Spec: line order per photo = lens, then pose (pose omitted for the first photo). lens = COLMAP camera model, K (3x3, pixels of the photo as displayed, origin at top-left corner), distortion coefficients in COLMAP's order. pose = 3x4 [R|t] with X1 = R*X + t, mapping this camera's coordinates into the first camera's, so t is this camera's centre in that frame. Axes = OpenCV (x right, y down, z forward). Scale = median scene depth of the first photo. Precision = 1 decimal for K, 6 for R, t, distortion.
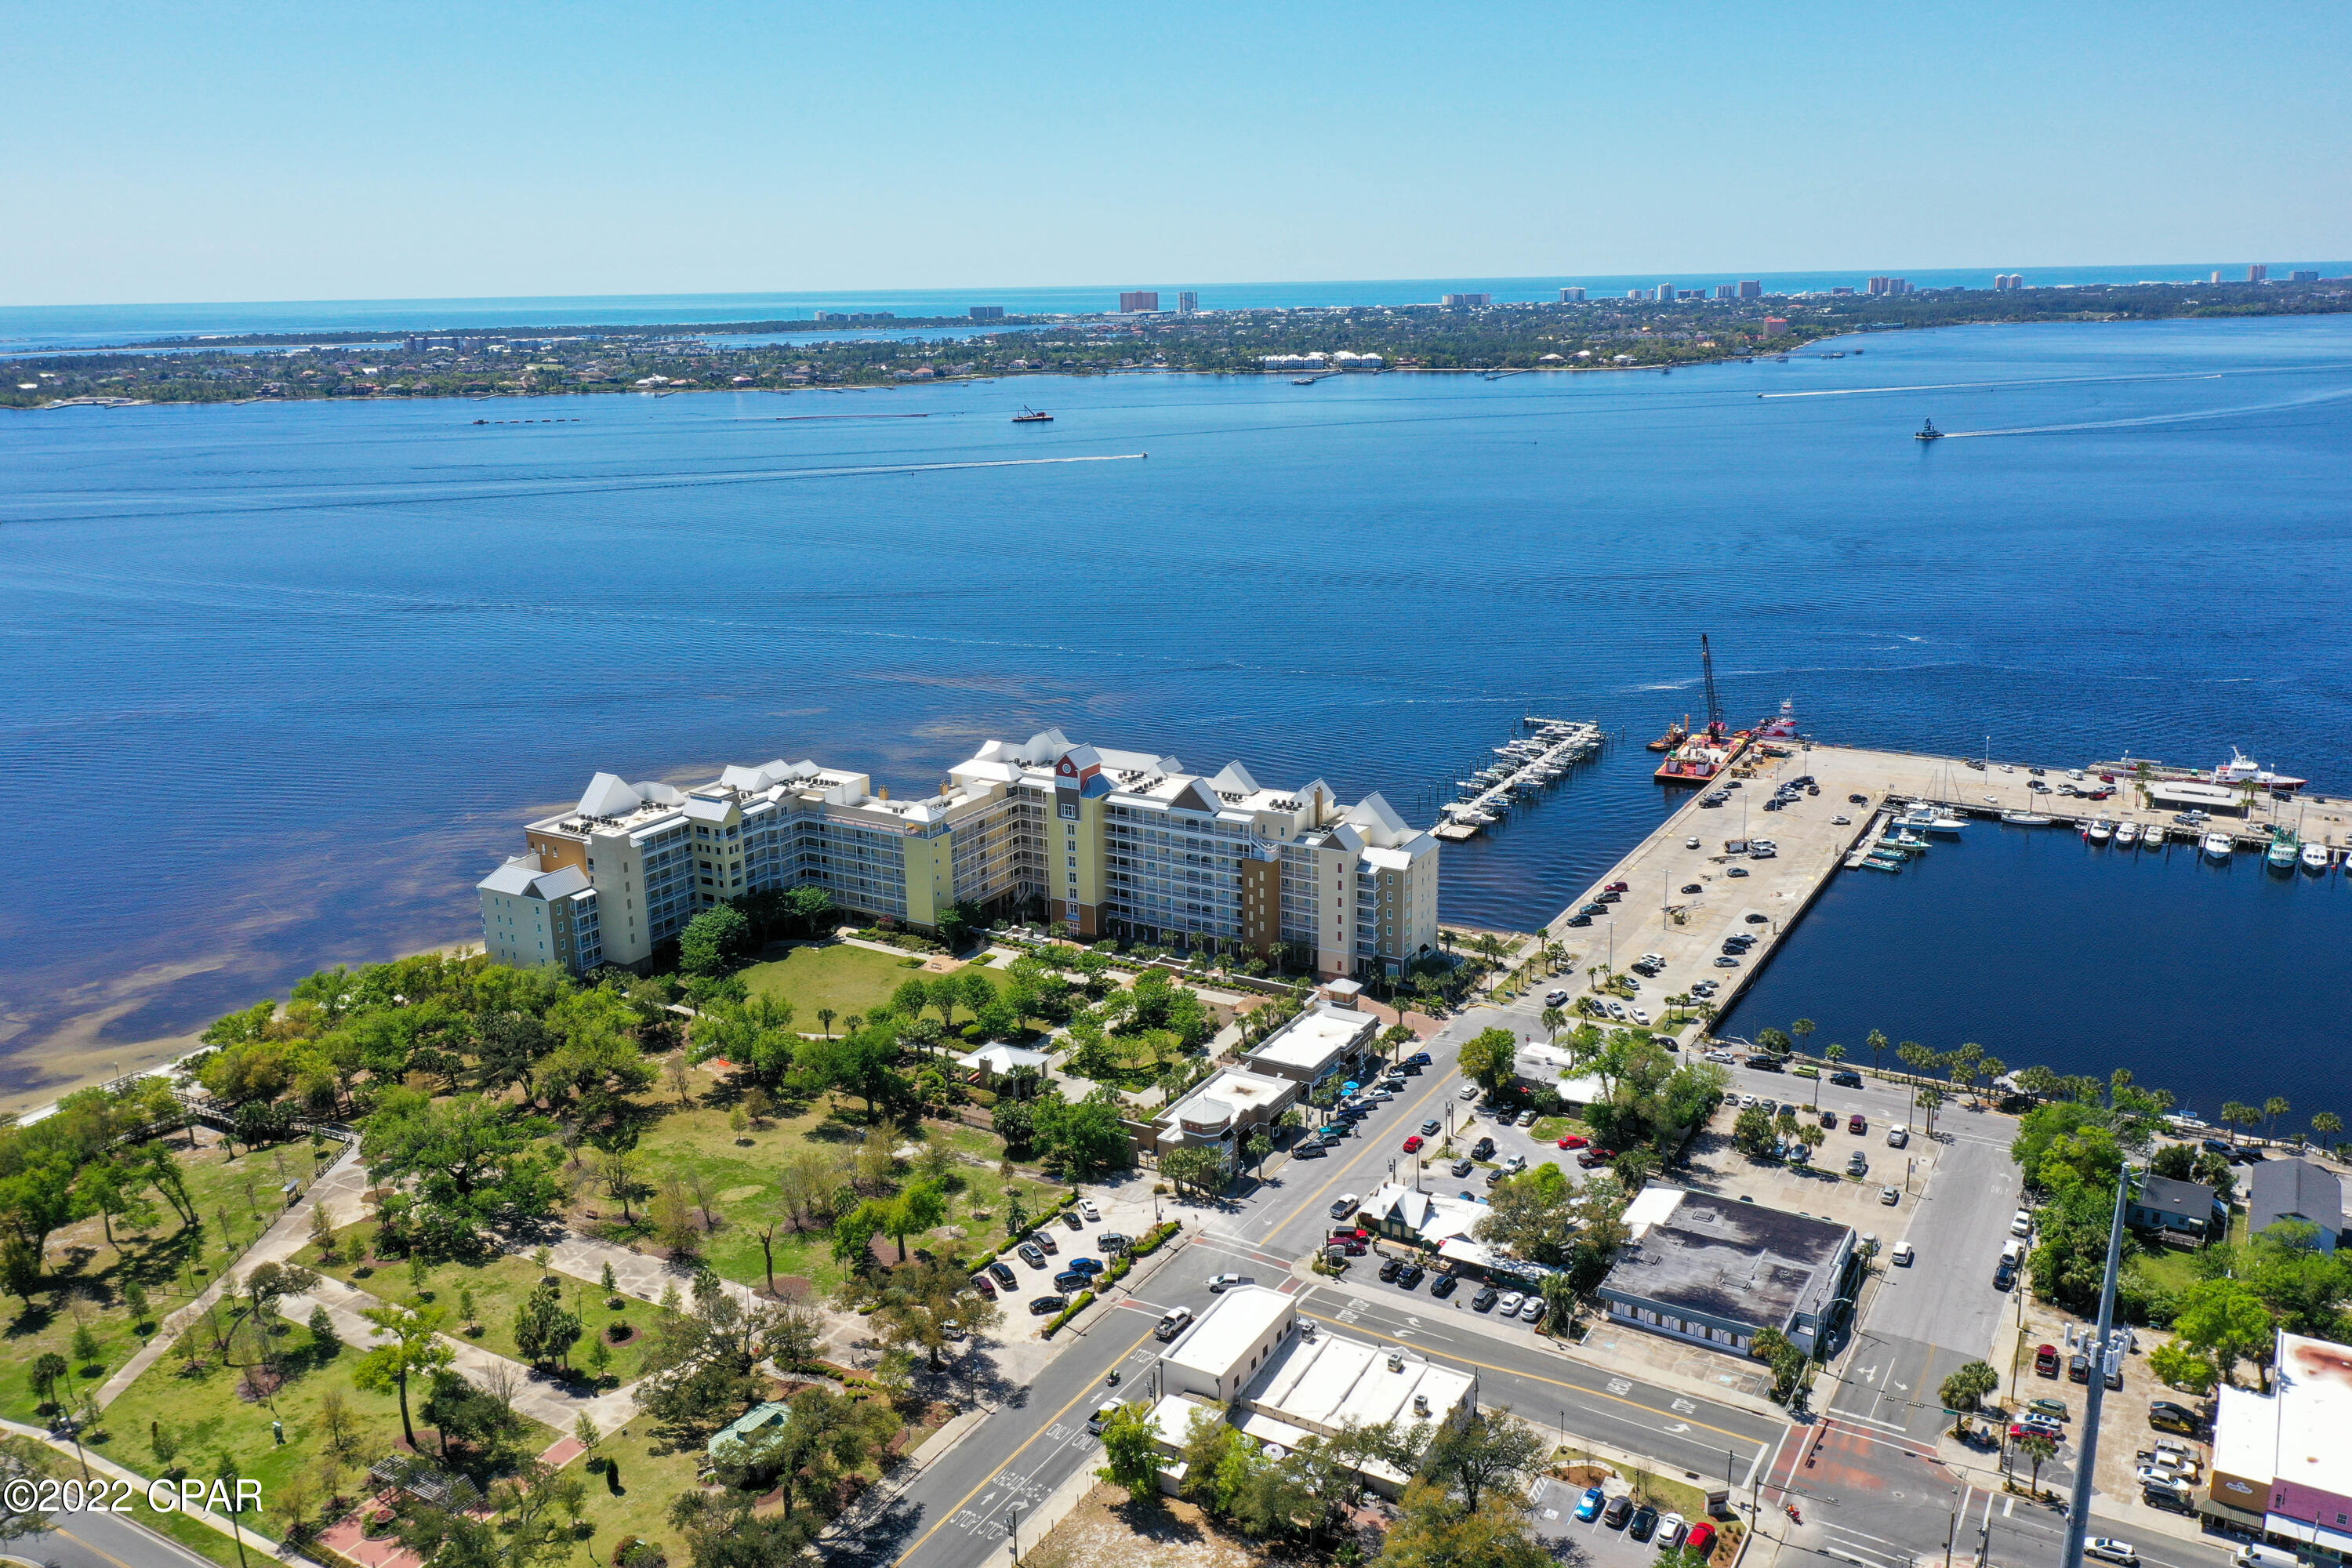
lens RADIAL K [[1857.2, 0, 1142.7], [0, 1857.2, 777.4], [0, 0, 1]] dist [0.018591, 0.003957]
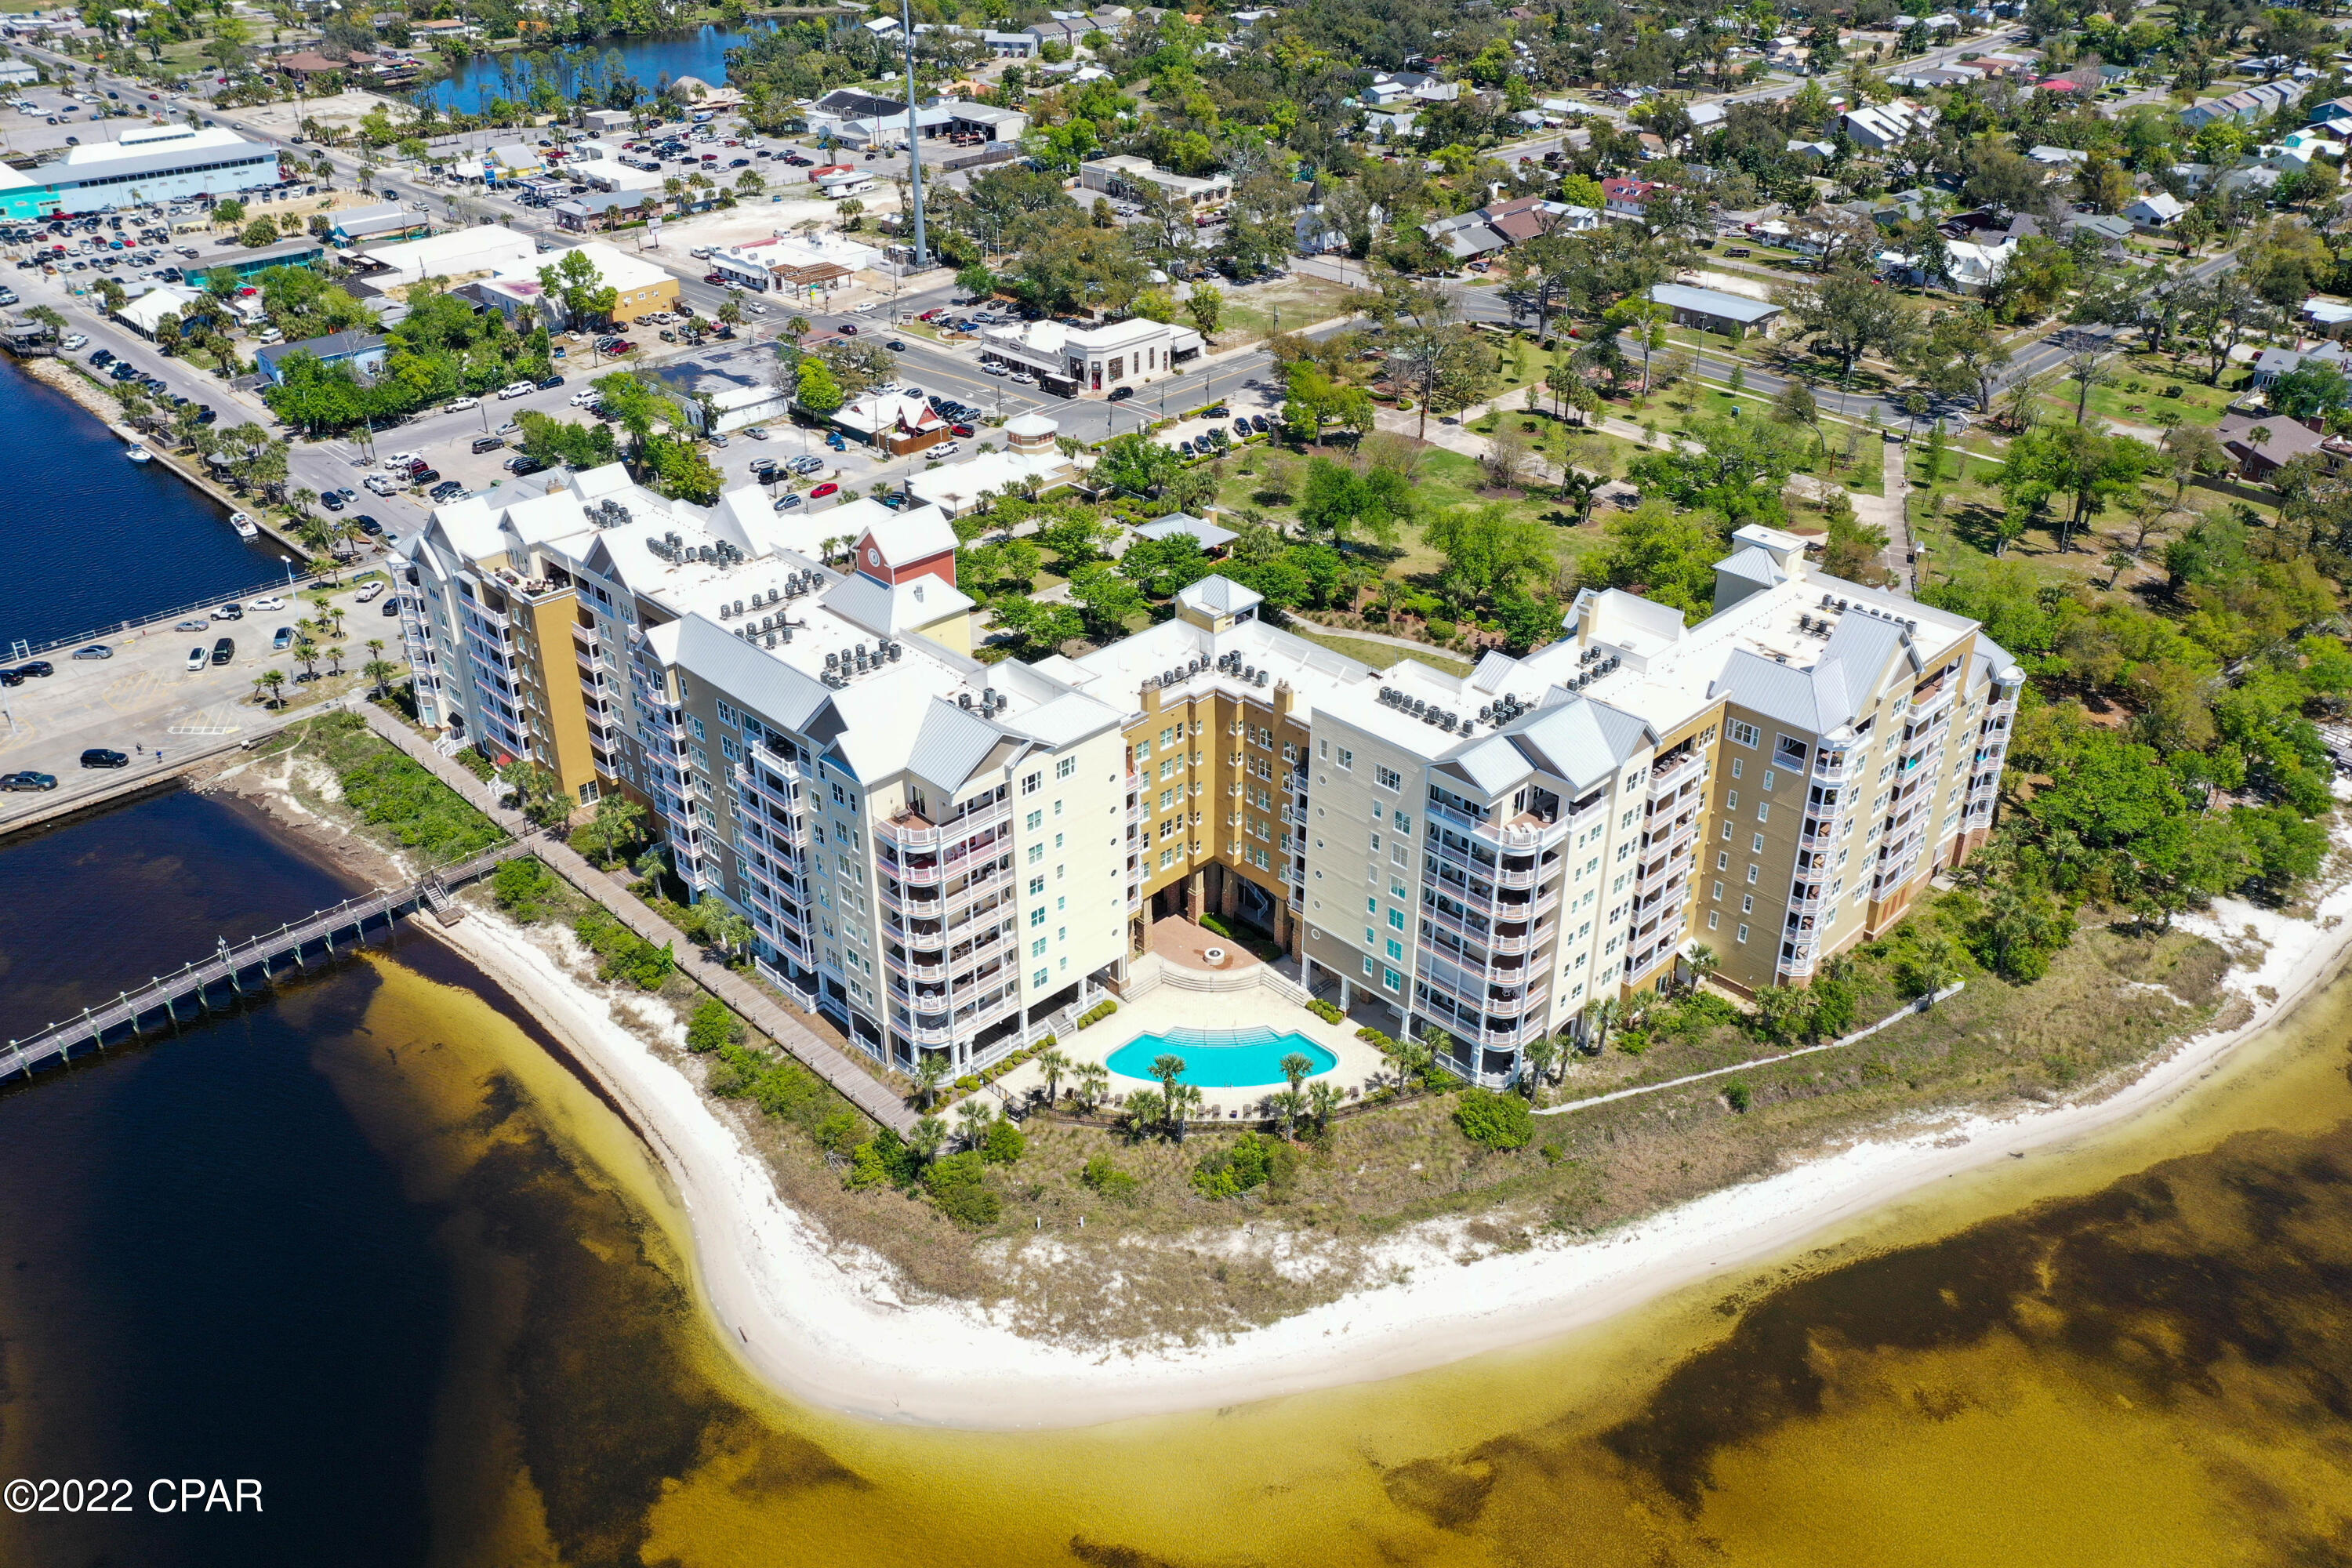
lens RADIAL K [[1860.0, 0, 1176.0], [0, 1860.0, 784.0], [0, 0, 1]] dist [-0.001389, -0.000339]
pose [[-0.972404, -0.098850, 0.211329, -0.219667], [0.075845, 0.722669, 0.687021, -0.298723], [-0.220633, 0.684090, -0.695228, 1.396537]]
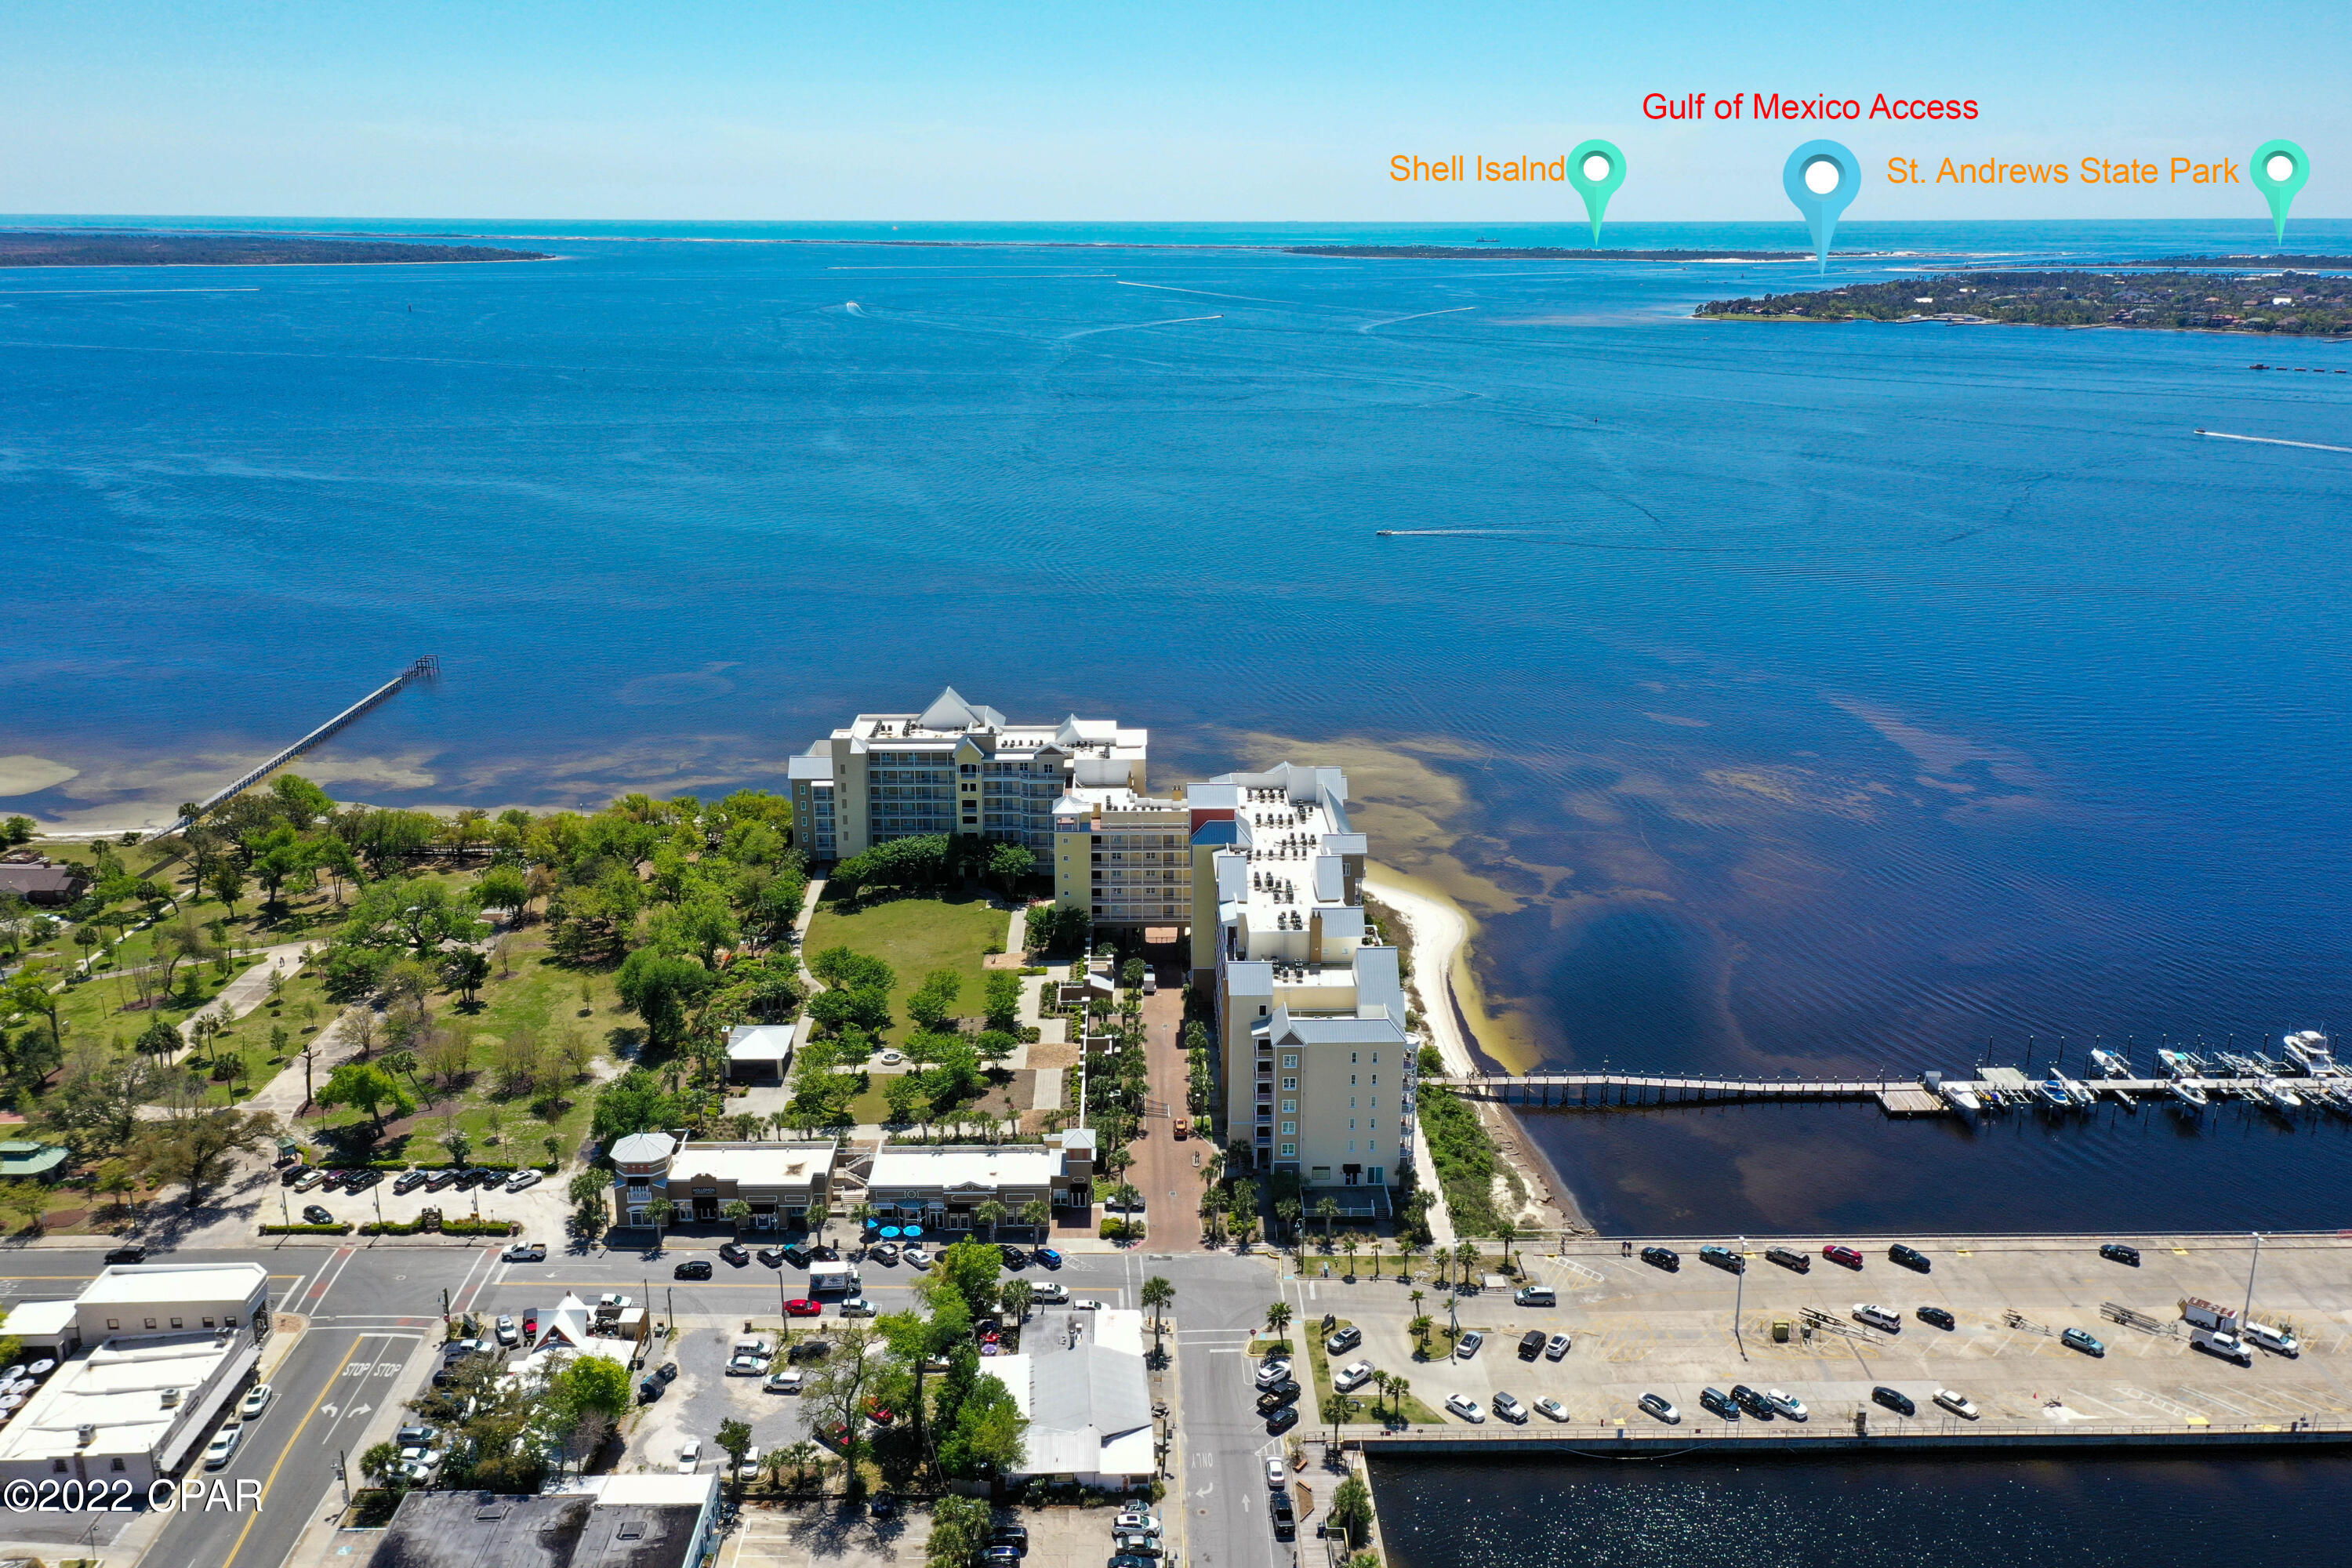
lens RADIAL K [[1857.2, 0, 1142.7], [0, 1857.2, 777.4], [0, 0, 1]] dist [0.018591, 0.003957]
pose [[0.536624, 0.265252, -0.801047, 0.642026], [-0.231099, 0.959211, 0.162811, -0.153823], [0.811559, 0.097753, 0.576035, 0.487425]]
